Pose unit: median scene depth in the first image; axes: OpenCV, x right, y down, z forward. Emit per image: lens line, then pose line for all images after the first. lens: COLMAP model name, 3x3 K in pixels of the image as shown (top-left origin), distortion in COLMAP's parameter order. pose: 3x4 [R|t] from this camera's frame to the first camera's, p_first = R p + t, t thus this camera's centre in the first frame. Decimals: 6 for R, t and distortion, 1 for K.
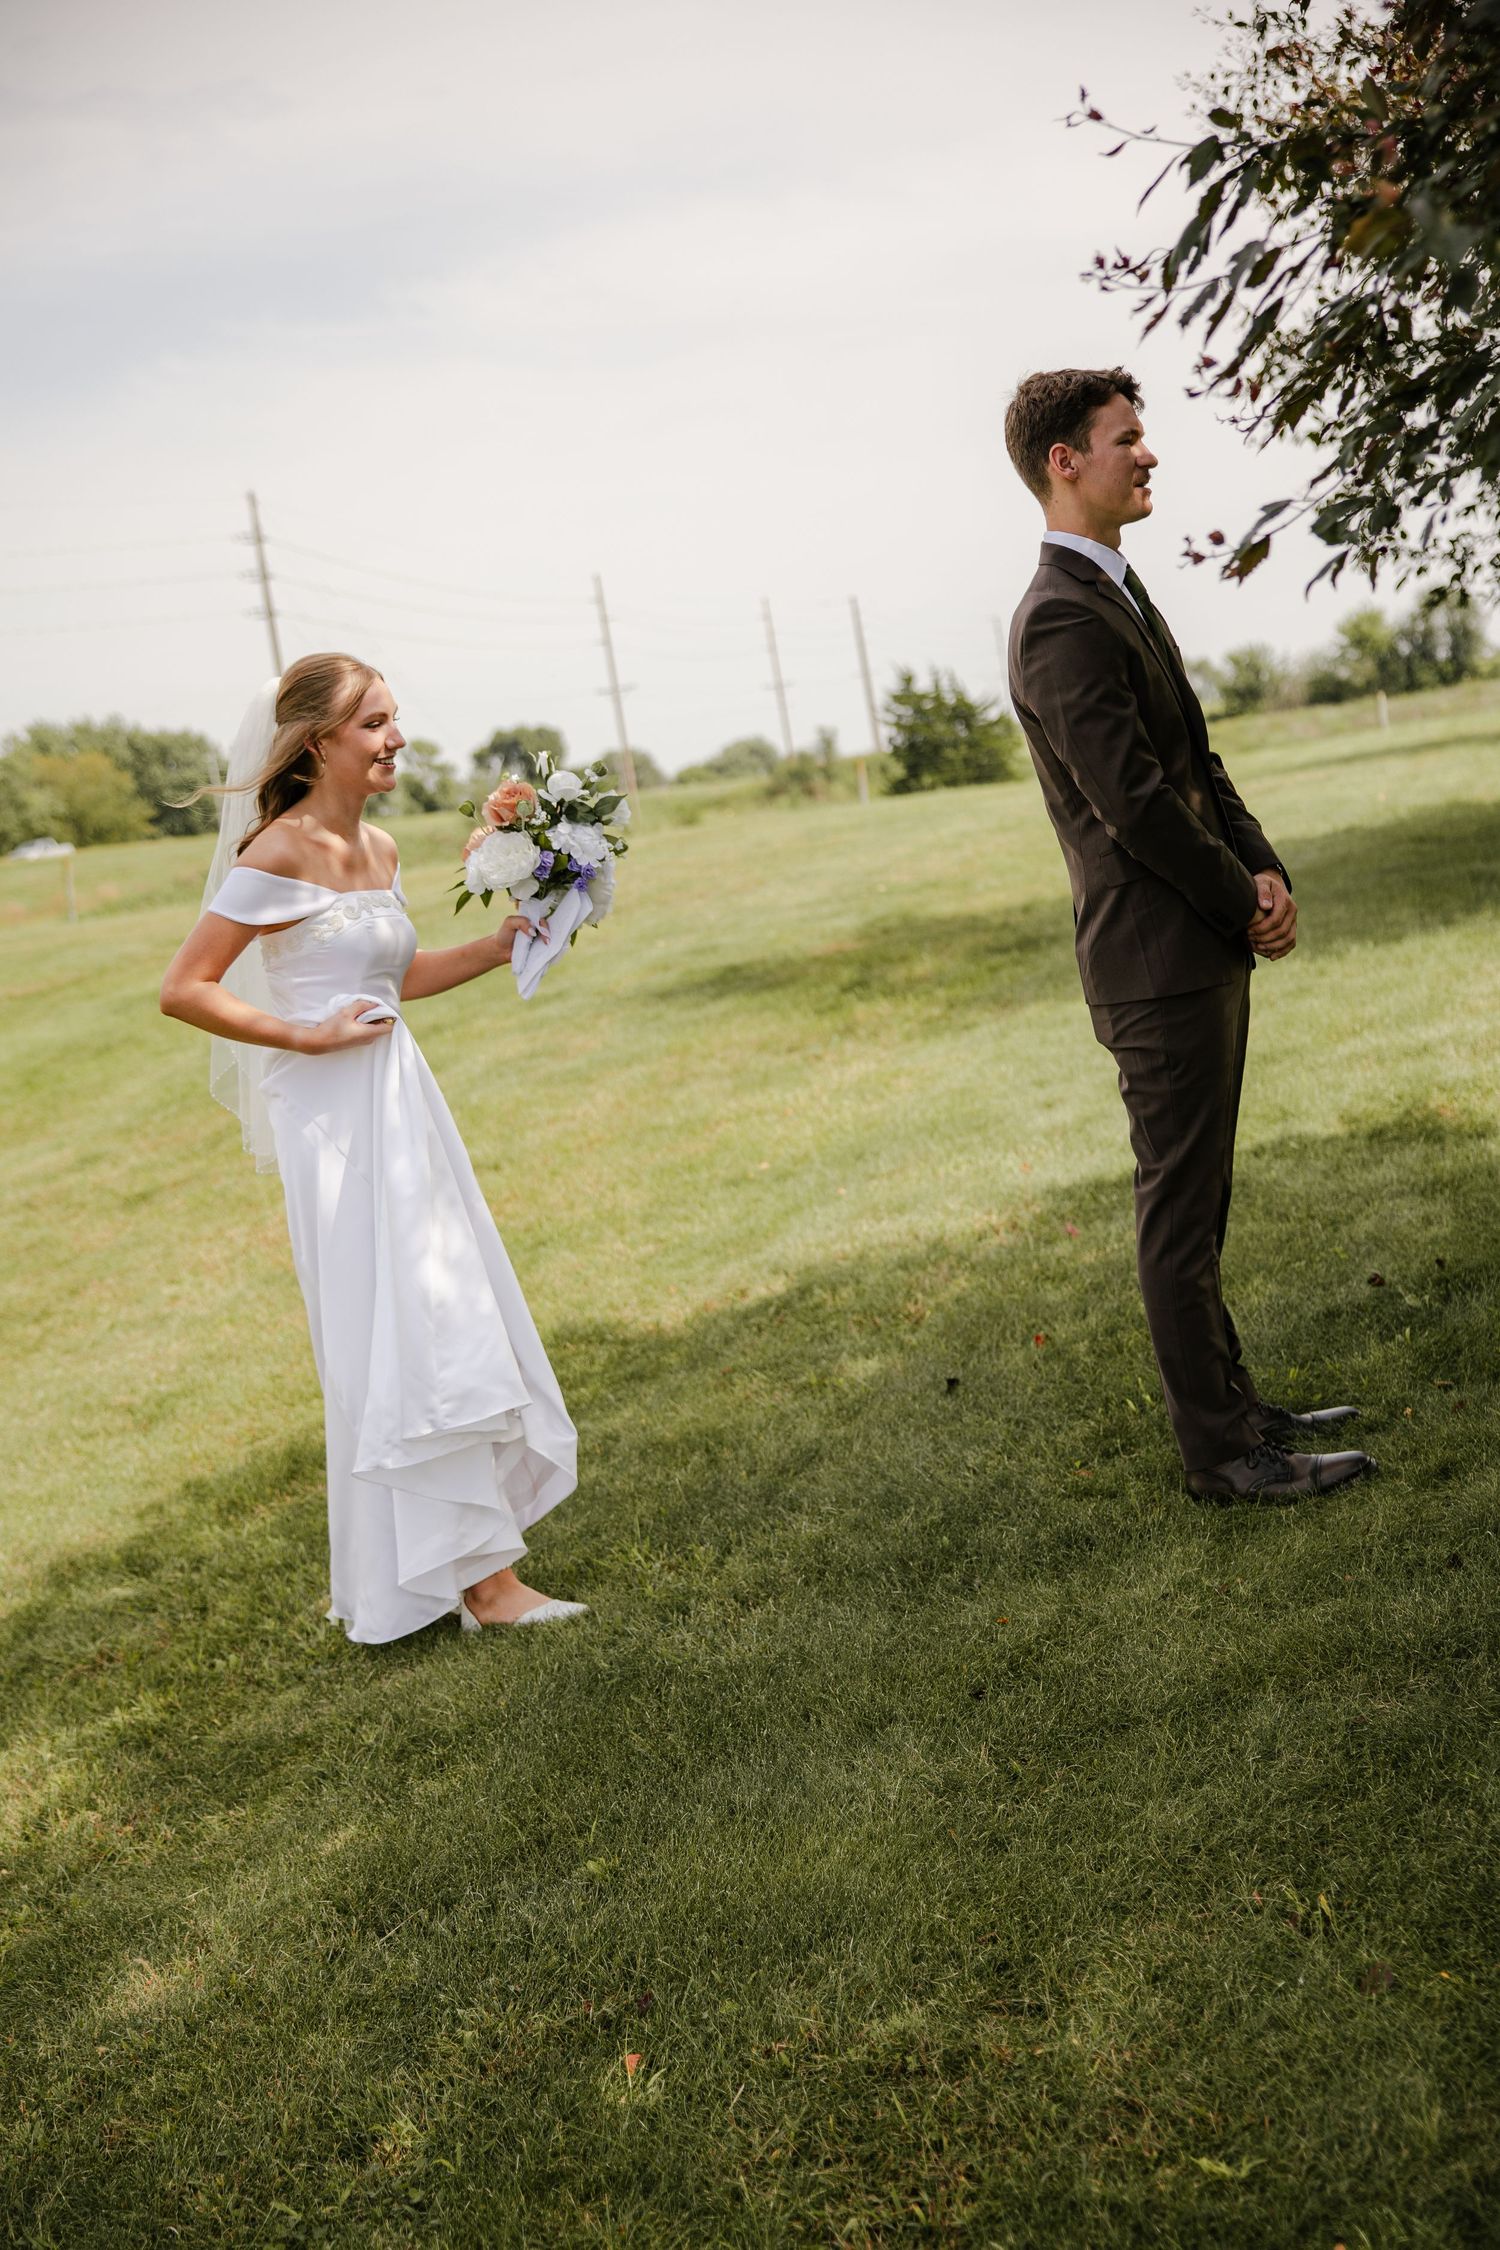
lens RADIAL K [[3137.4, 0, 750.0], [0, 3137.4, 1125.0], [0, 0, 1]] dist [0.080116, -0.082648]
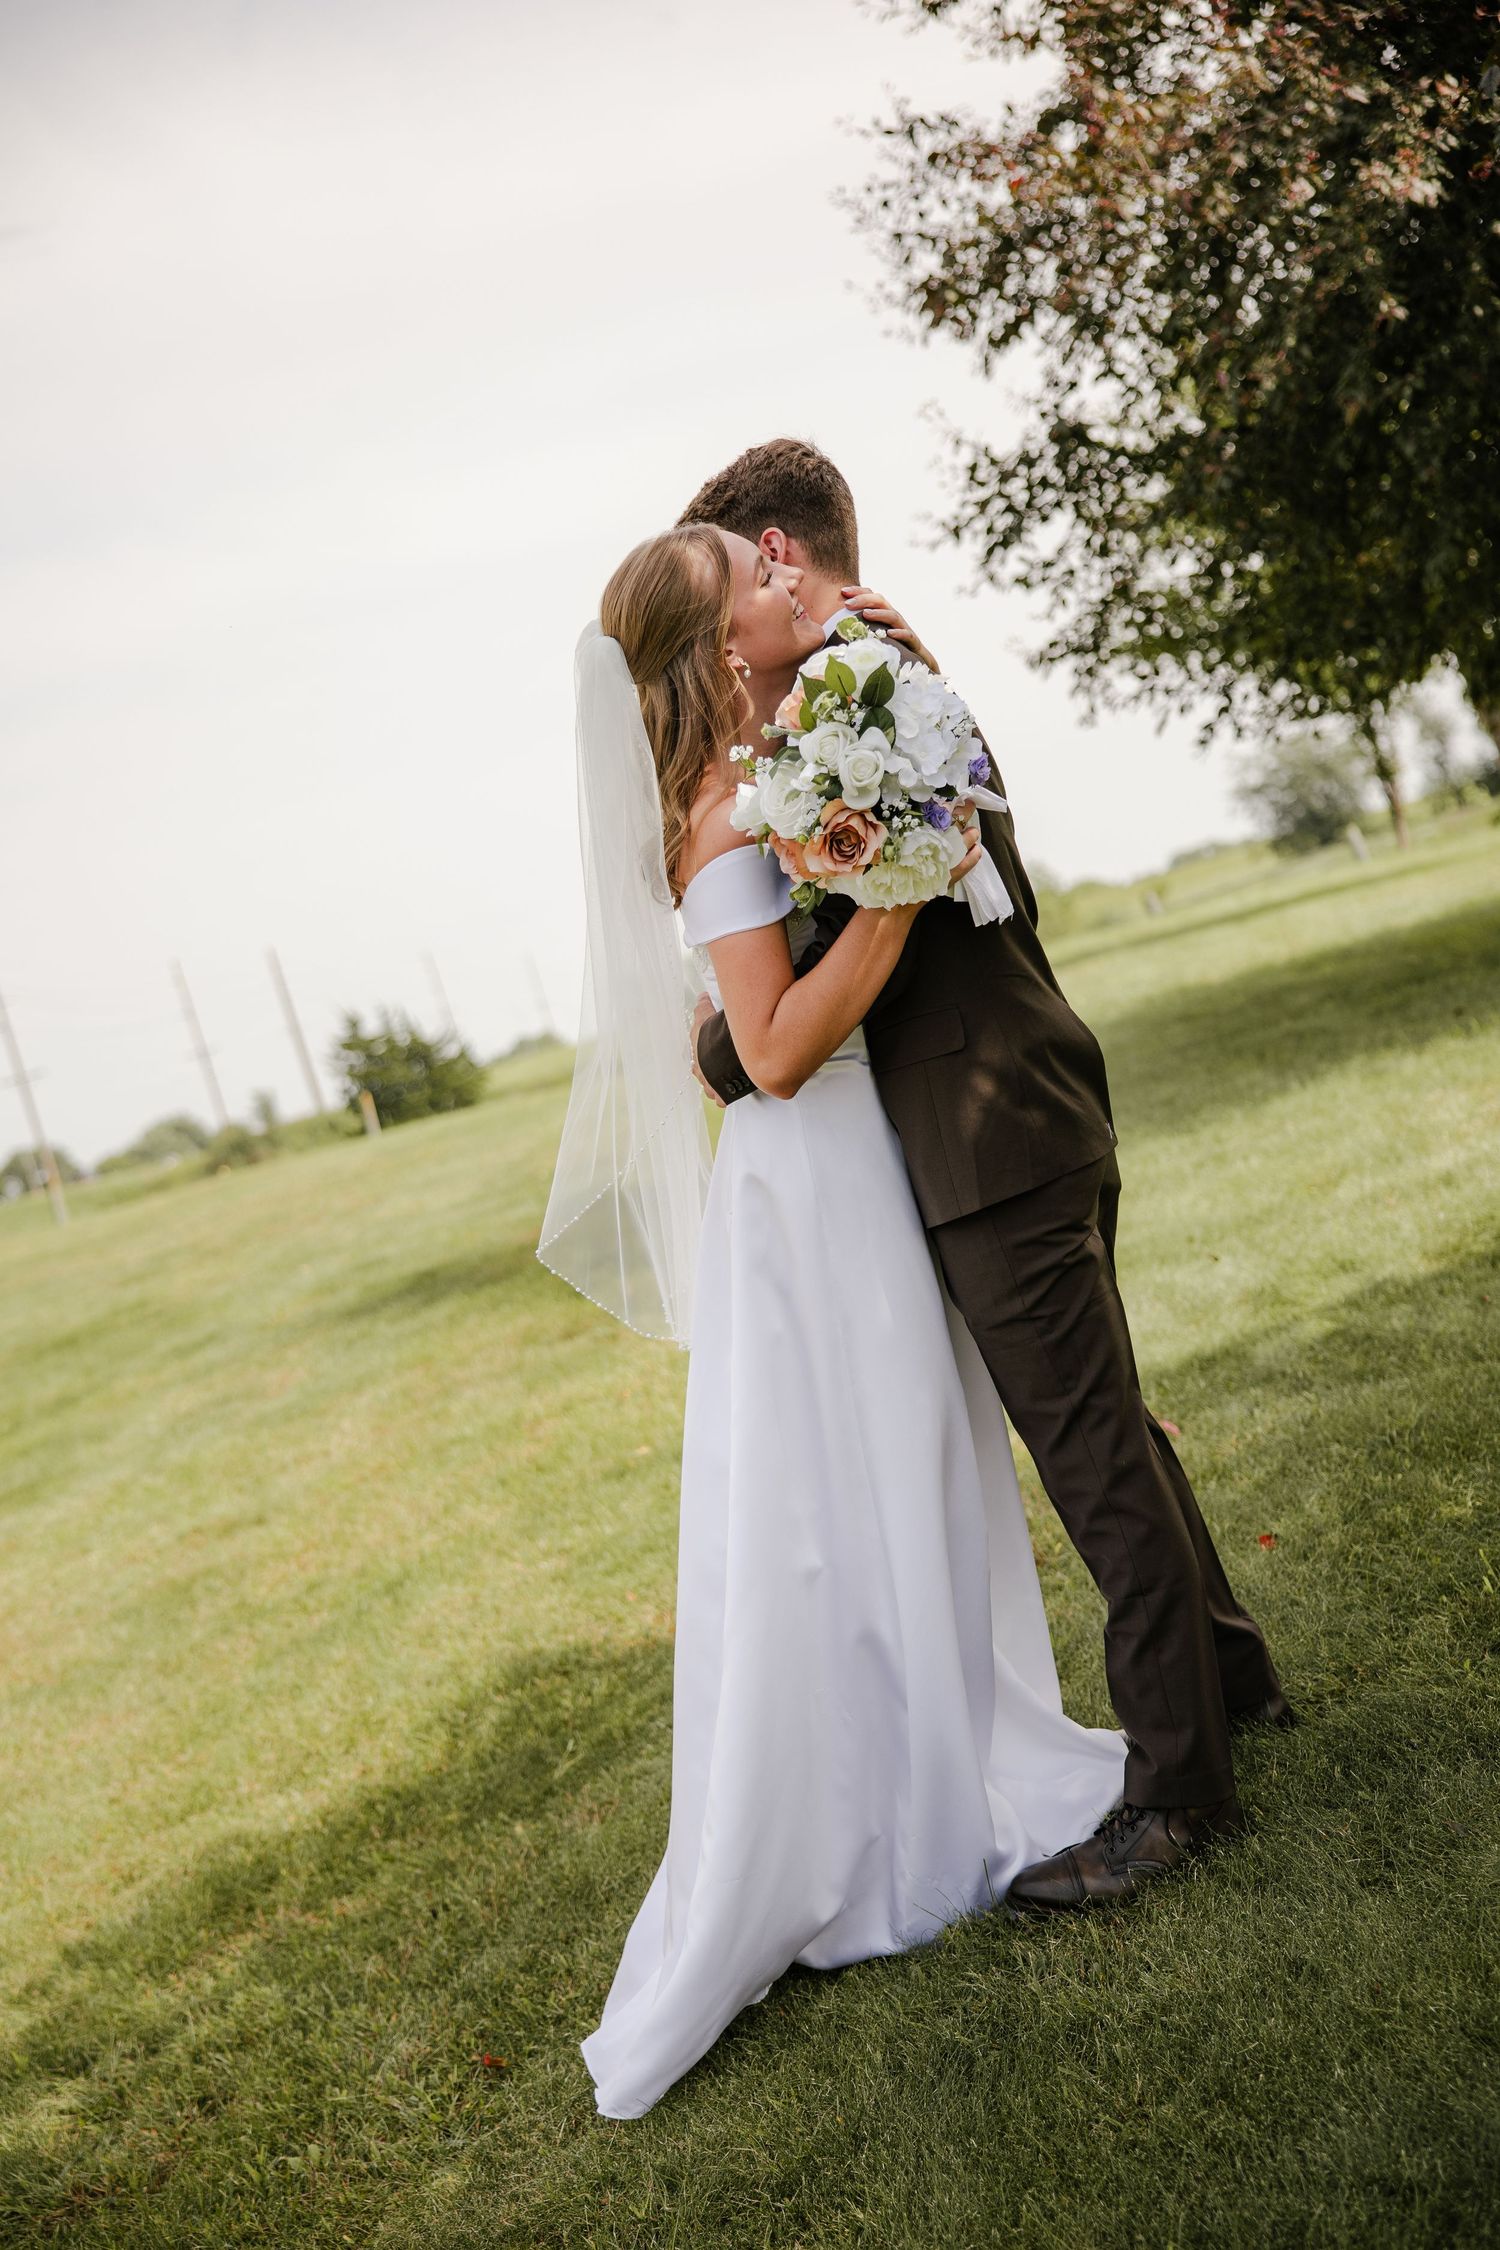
lens RADIAL K [[3365.0, 0, 750.0], [0, 3365.0, 1125.0], [0, 0, 1]] dist [0.117303, -0.088544]
pose [[0.974814, -0.128195, 0.182493, -0.129303], [0.148360, 0.983715, -0.101459, 0.025258], [-0.166514, 0.125979, 0.977958, 0.149697]]
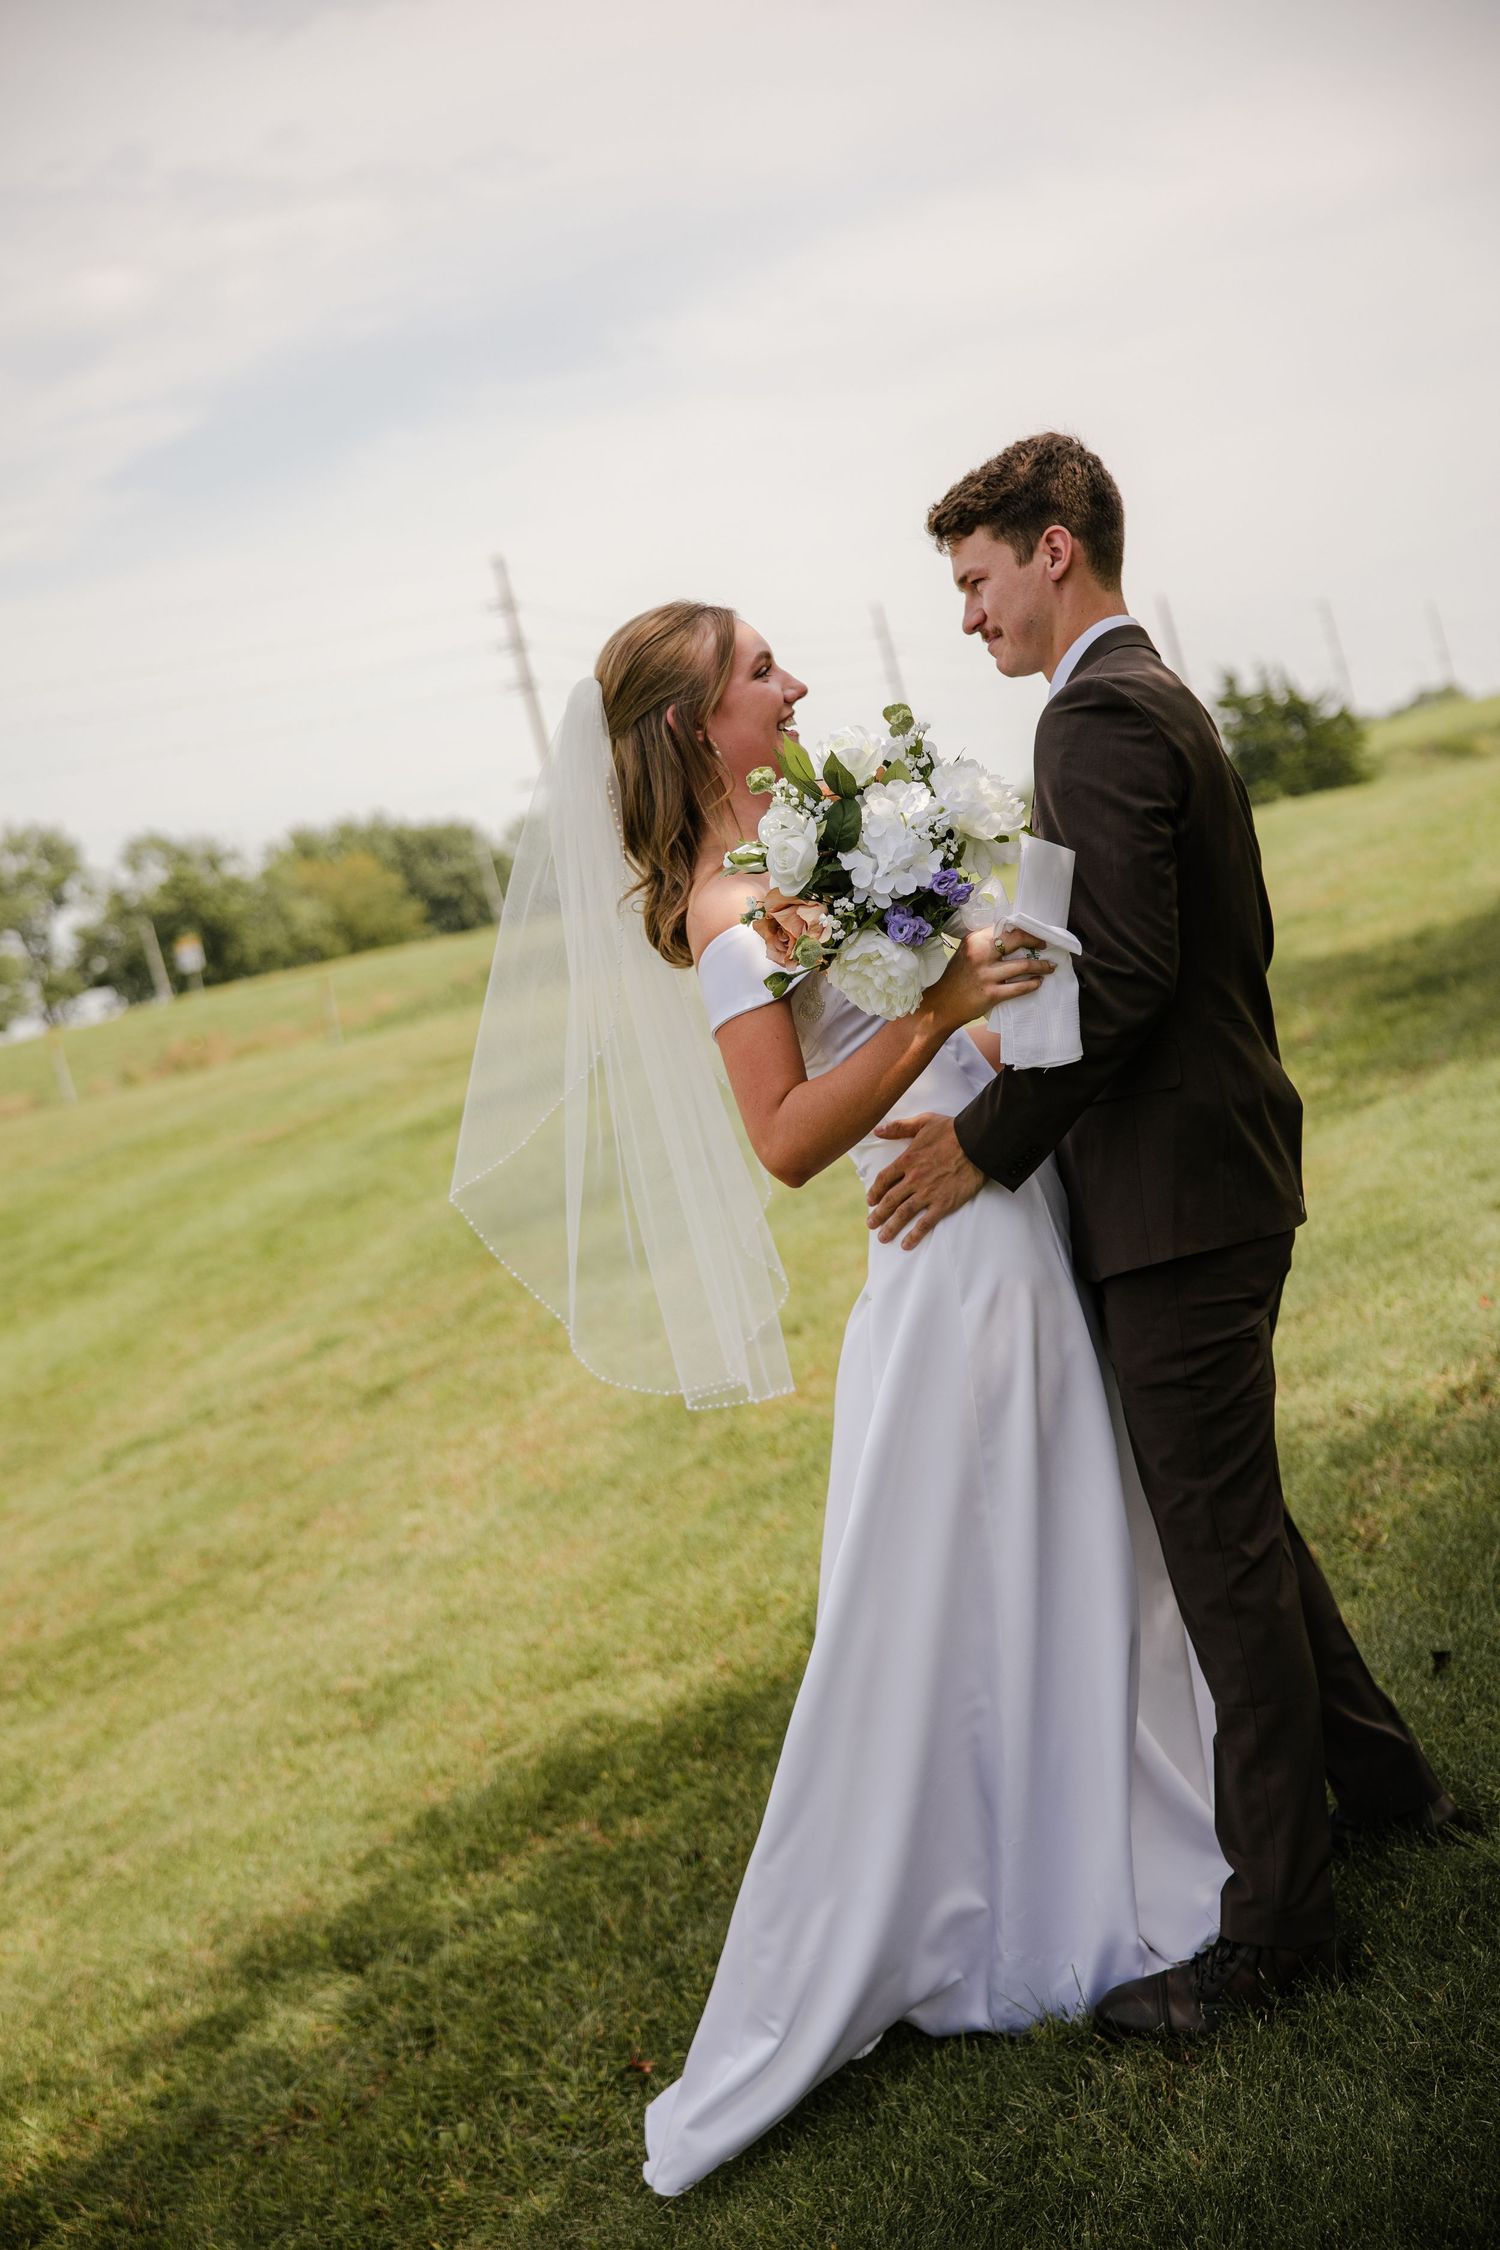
lens RADIAL K [[3365.0, 0, 750.0], [0, 3365.0, 1125.0], [0, 0, 1]] dist [0.117303, -0.088544]
pose [[0.990614, -0.092259, -0.100860, -0.000611], [0.090168, 0.995610, -0.025107, -0.022914], [0.102733, 0.015777, 0.994584, 0.171471]]
